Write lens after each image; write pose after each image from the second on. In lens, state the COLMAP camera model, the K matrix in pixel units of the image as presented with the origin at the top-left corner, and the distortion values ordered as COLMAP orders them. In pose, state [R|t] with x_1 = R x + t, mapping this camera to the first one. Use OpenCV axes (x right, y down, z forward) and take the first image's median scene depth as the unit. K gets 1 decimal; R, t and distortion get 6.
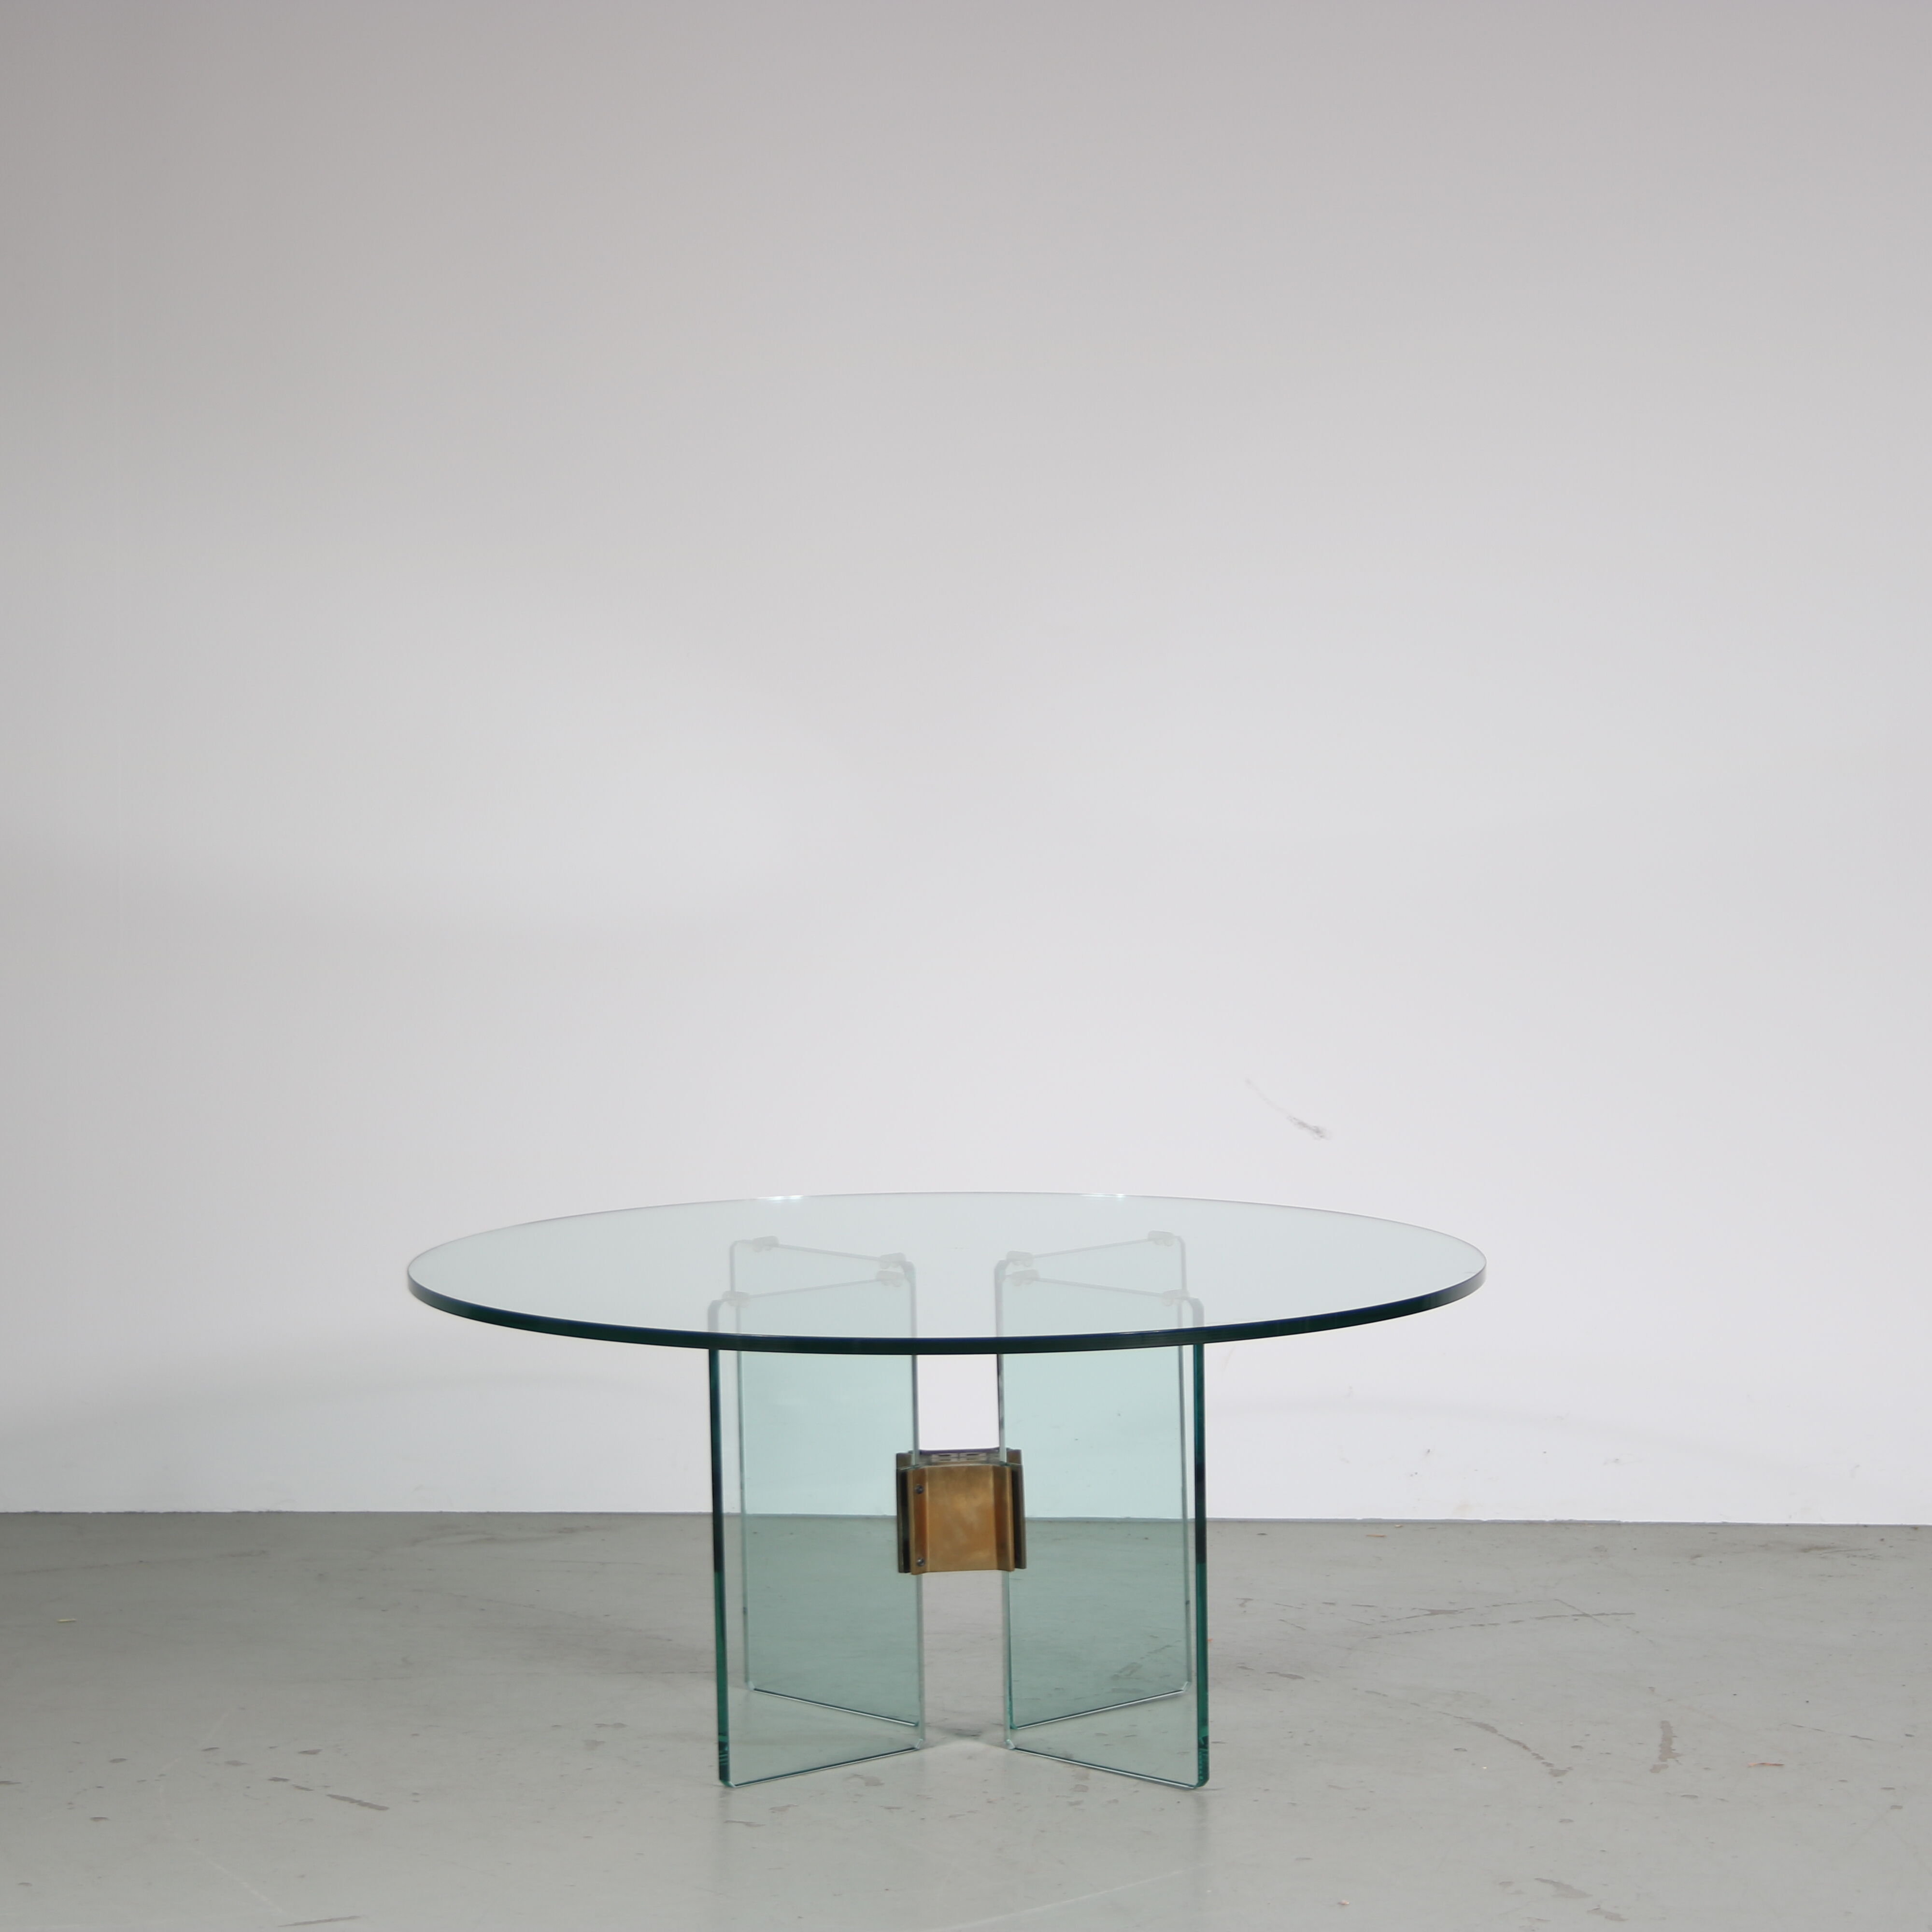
lens RADIAL K [[6296.9, 0, 962.8], [0, 6296.9, 974.4], [0, 0, 1]] dist [0.119516, 0.000000]
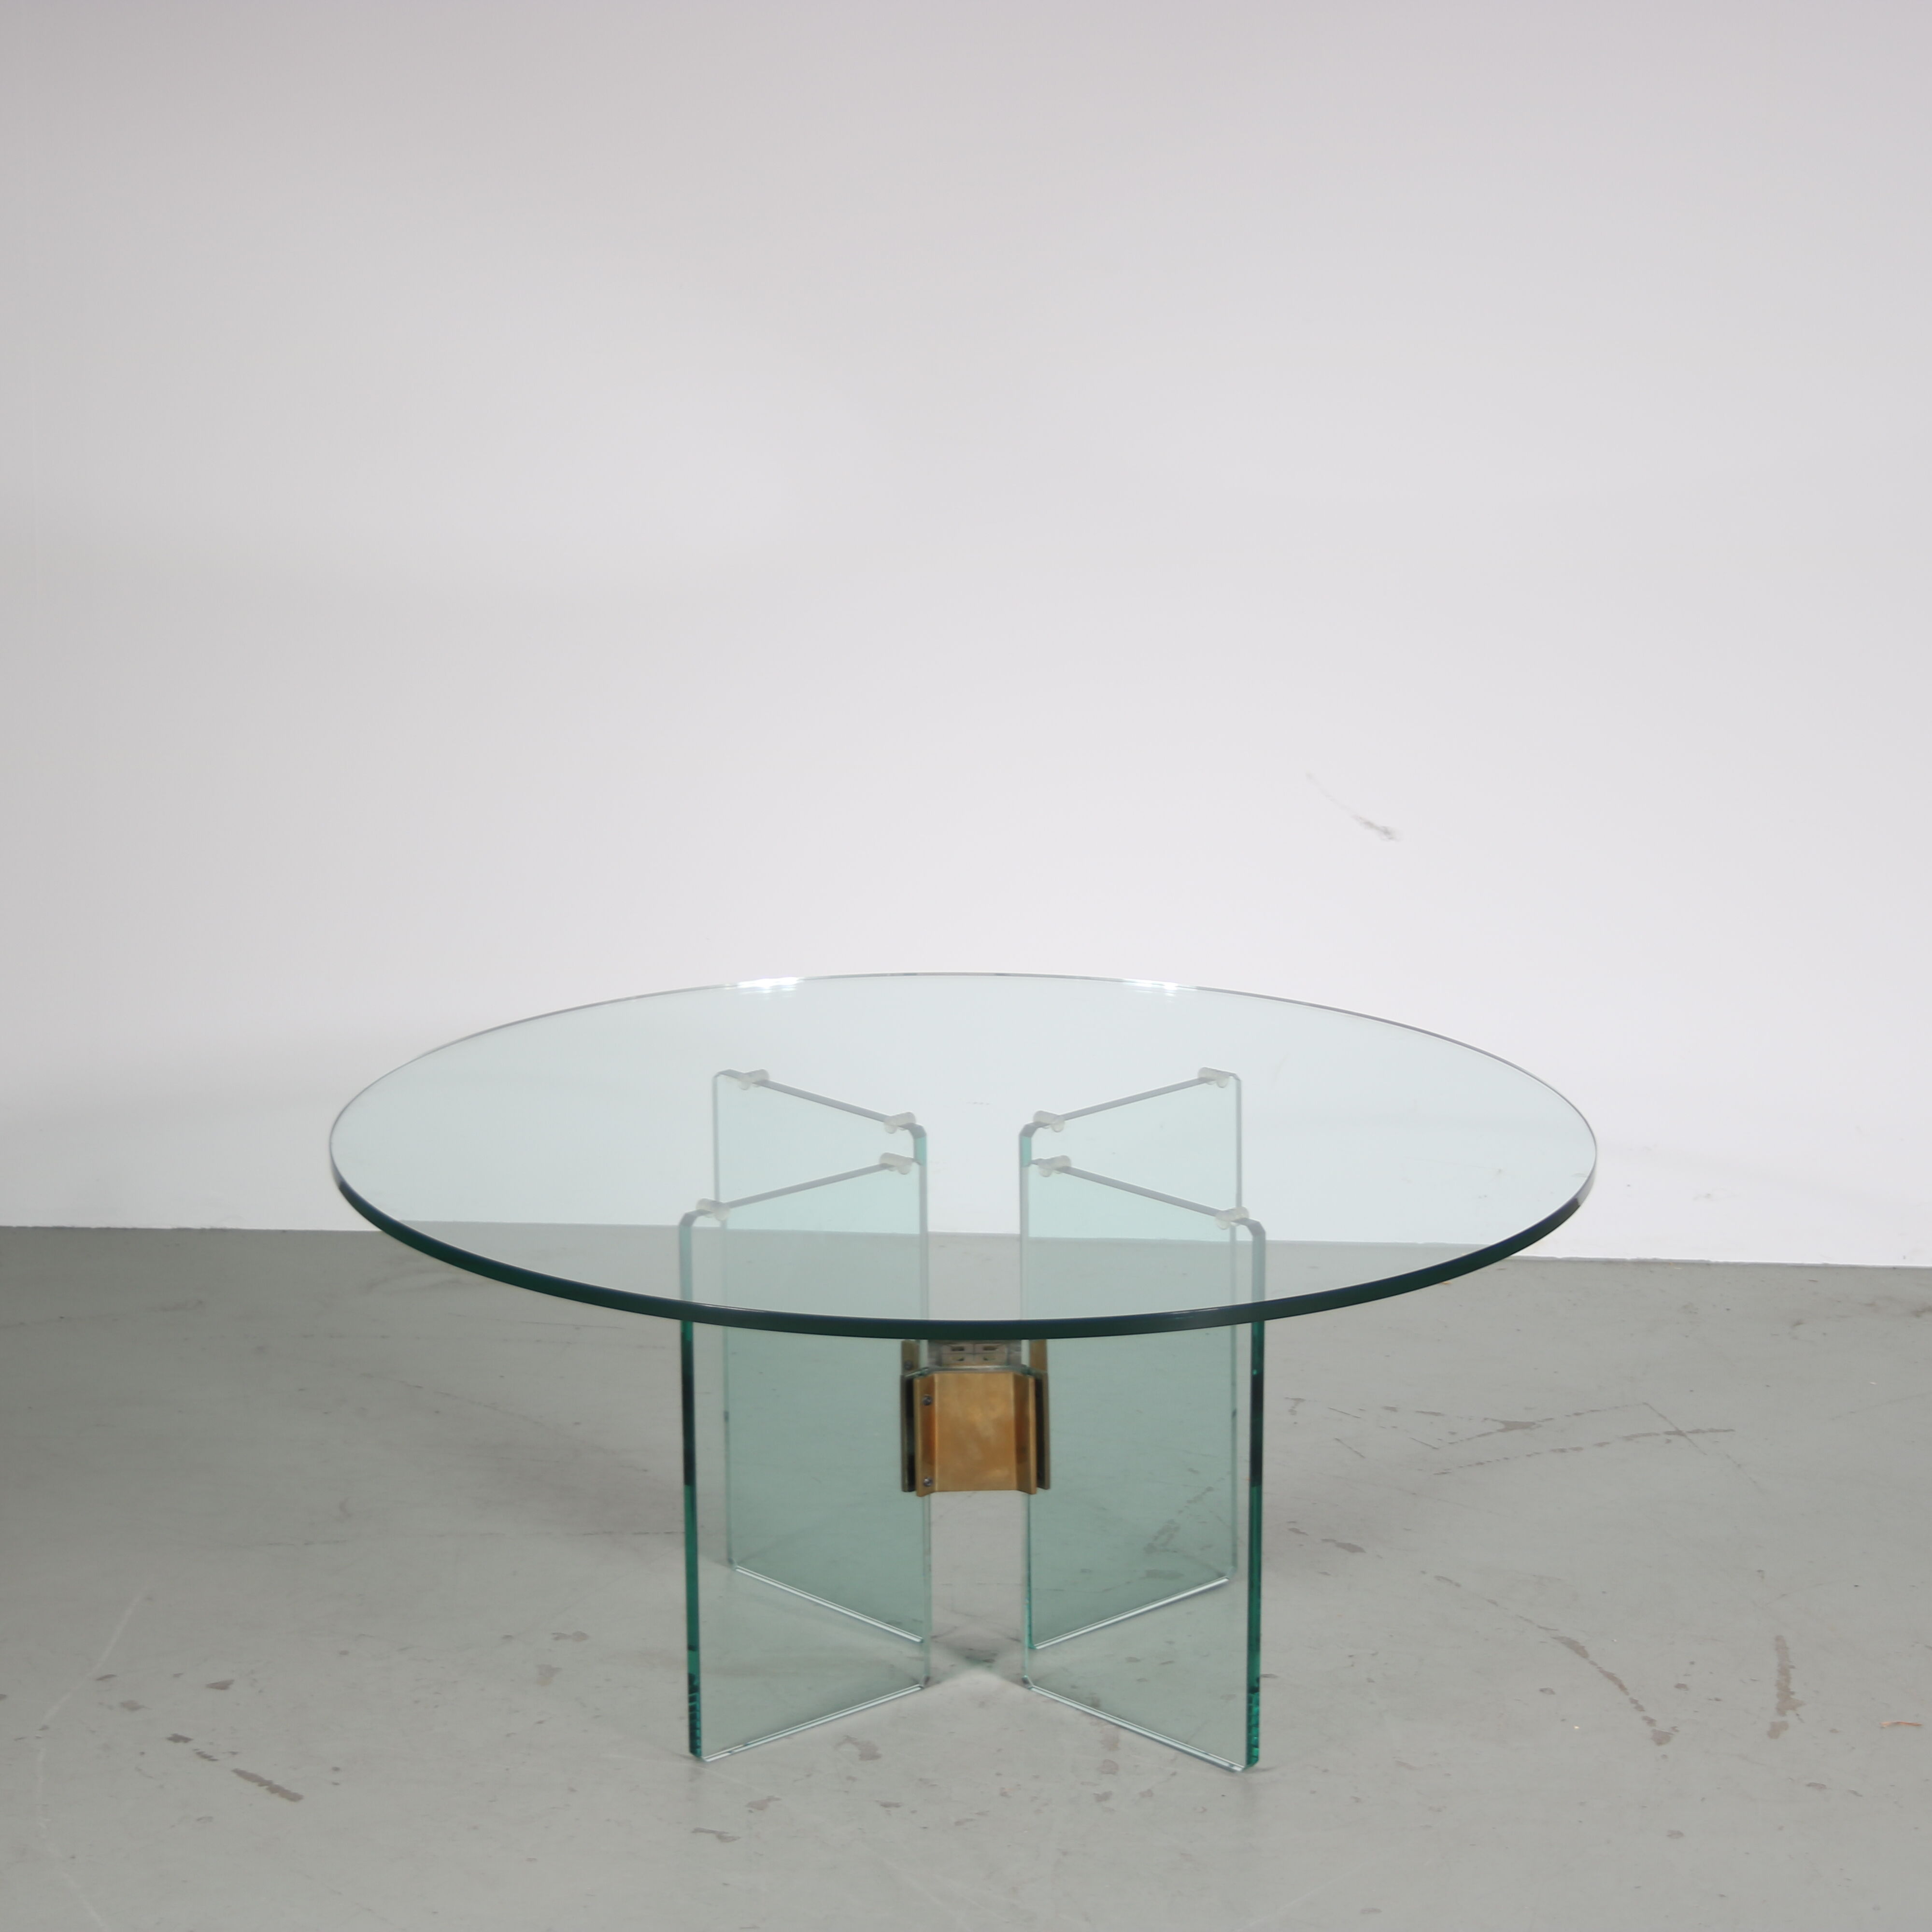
lens RADIAL K [[5683.1, 0, 967.5], [0, 5683.1, 977.0], [0, 0, 1]] dist [0.074940, 0.000000]
pose [[0.999876, 0.015316, -0.003572, 0.000399], [-0.014549, 0.987038, 0.159824, -0.096986], [0.005974, -0.159753, 0.987139, 0.239735]]
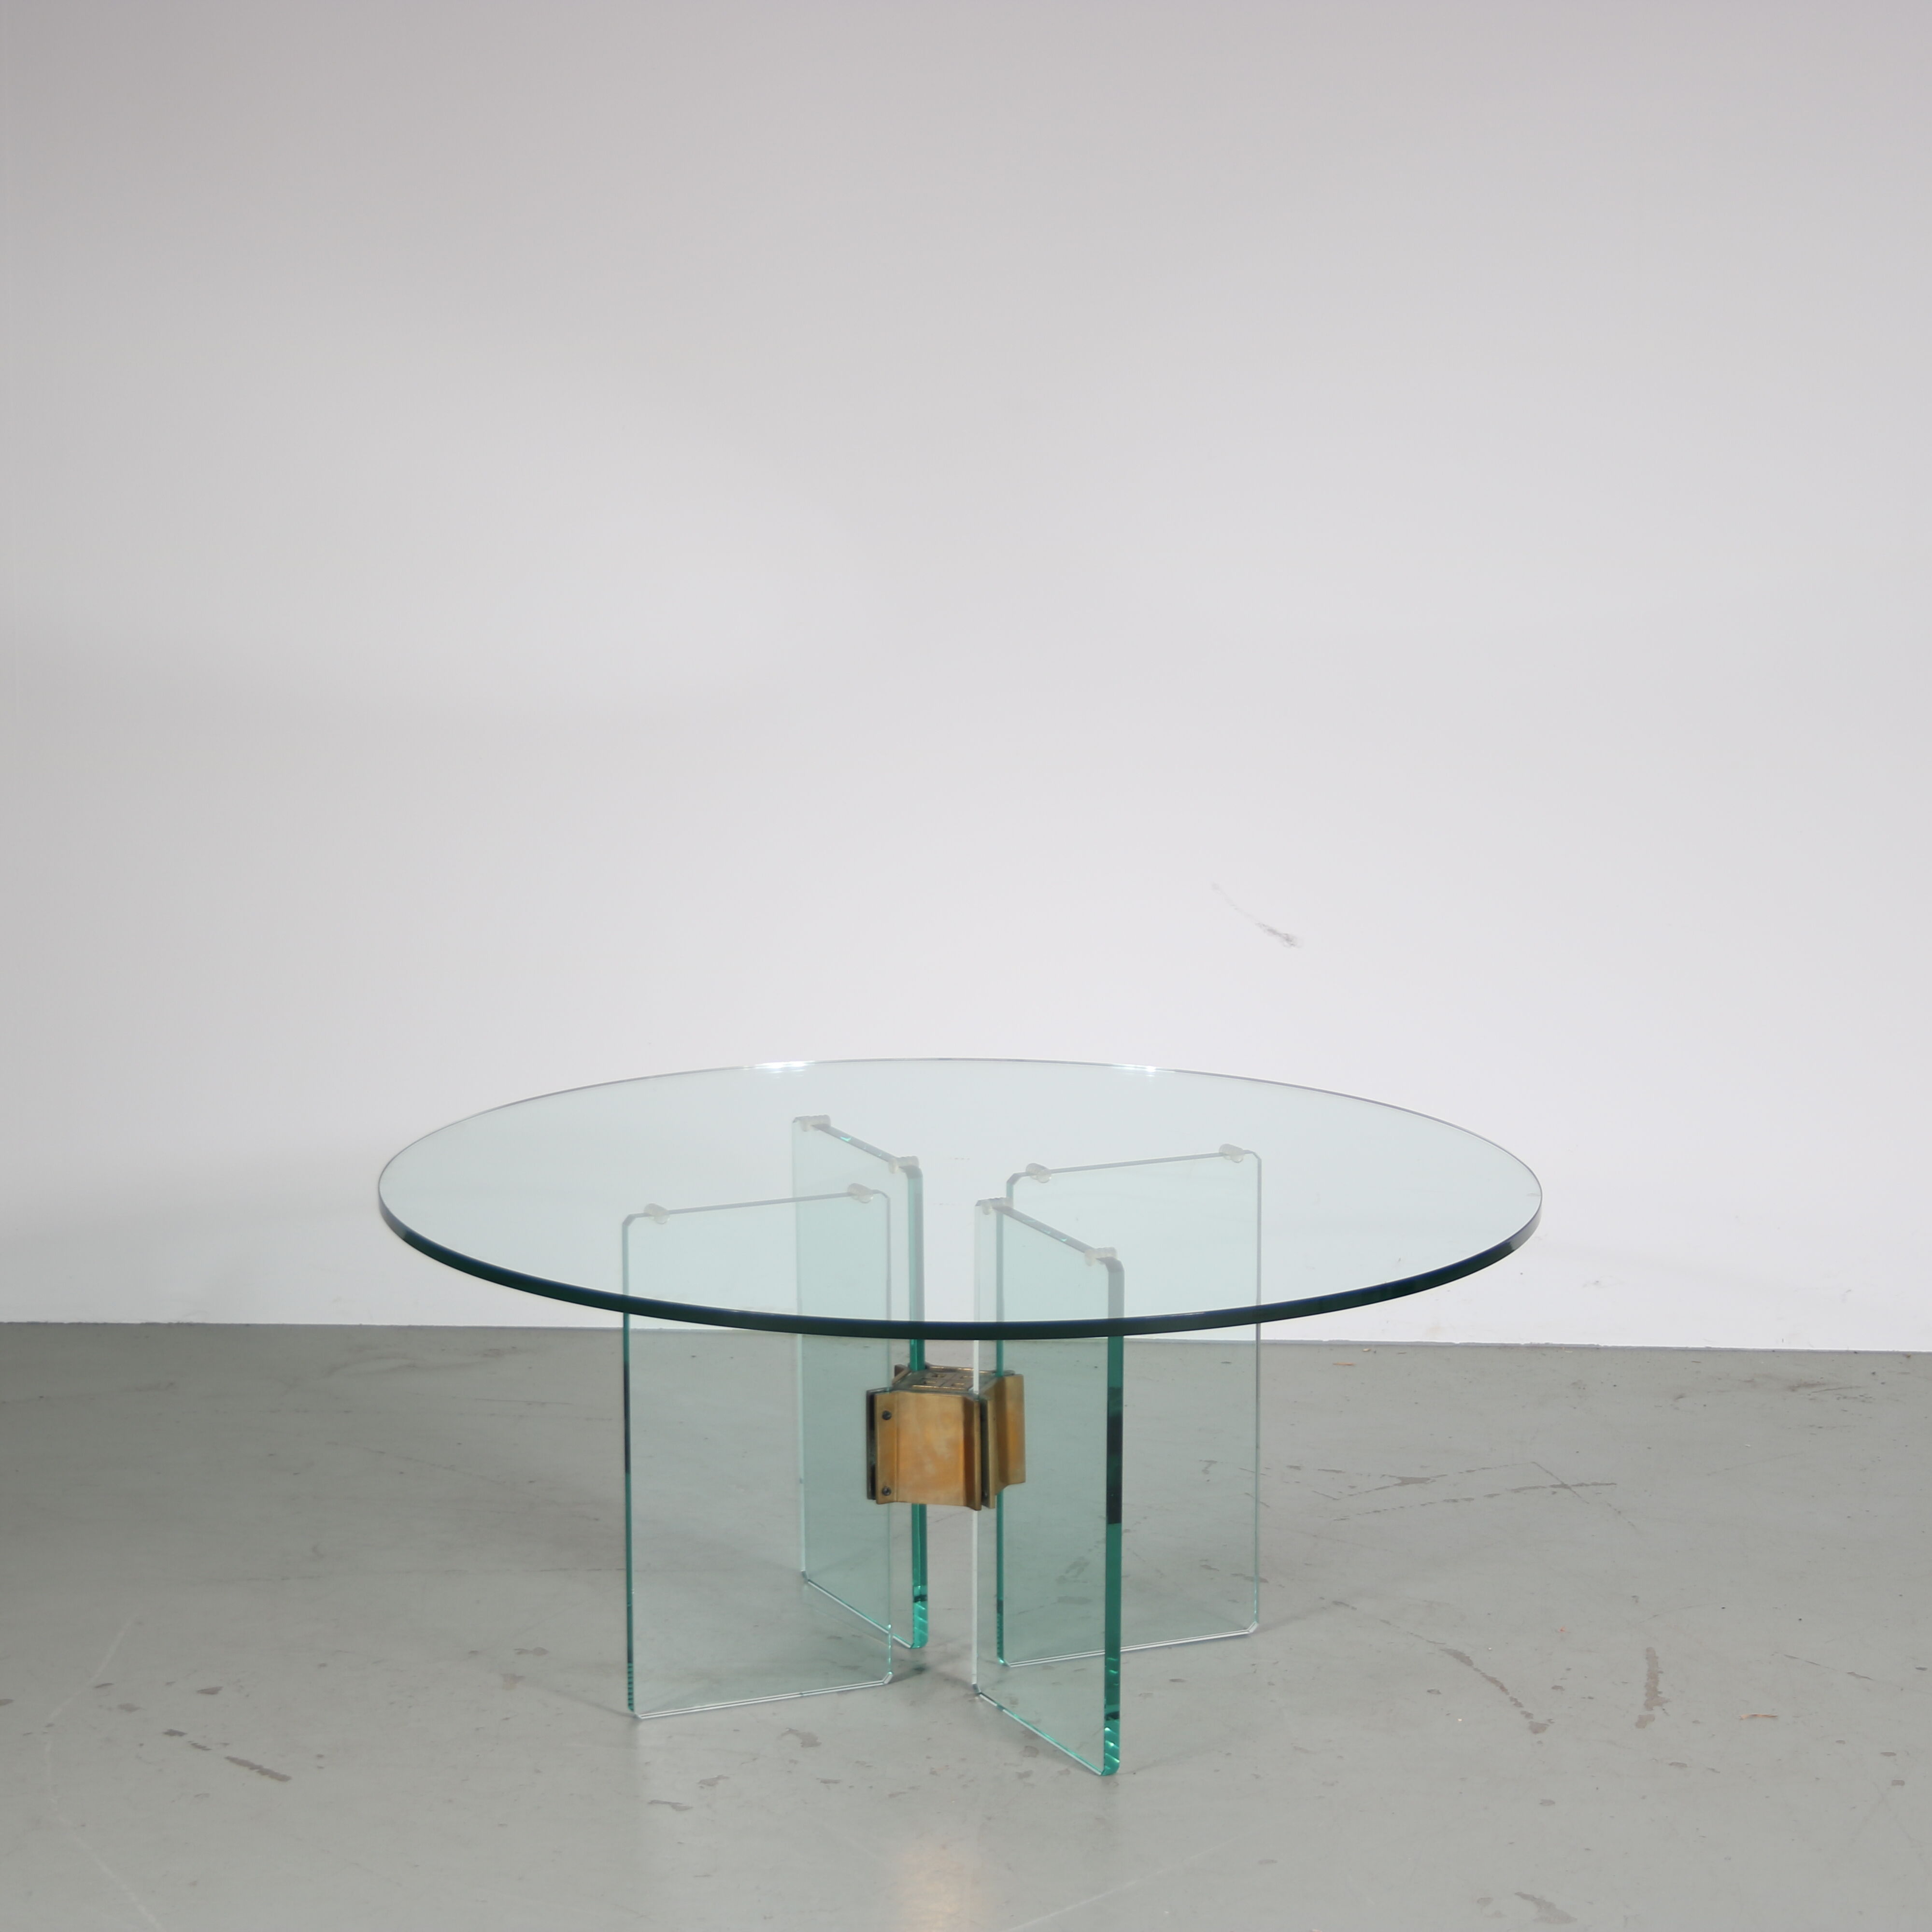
lens RADIAL K [[6134.5, 0, 964.8], [0, 6134.5, 968.2], [0, 0, 1]] dist [0.107879, 0.000000]
pose [[0.999920, 0.009734, 0.008084, 0.000402], [-0.010548, 0.994135, 0.107628, -0.081475], [-0.006989, -0.107704, 0.994158, 0.099661]]
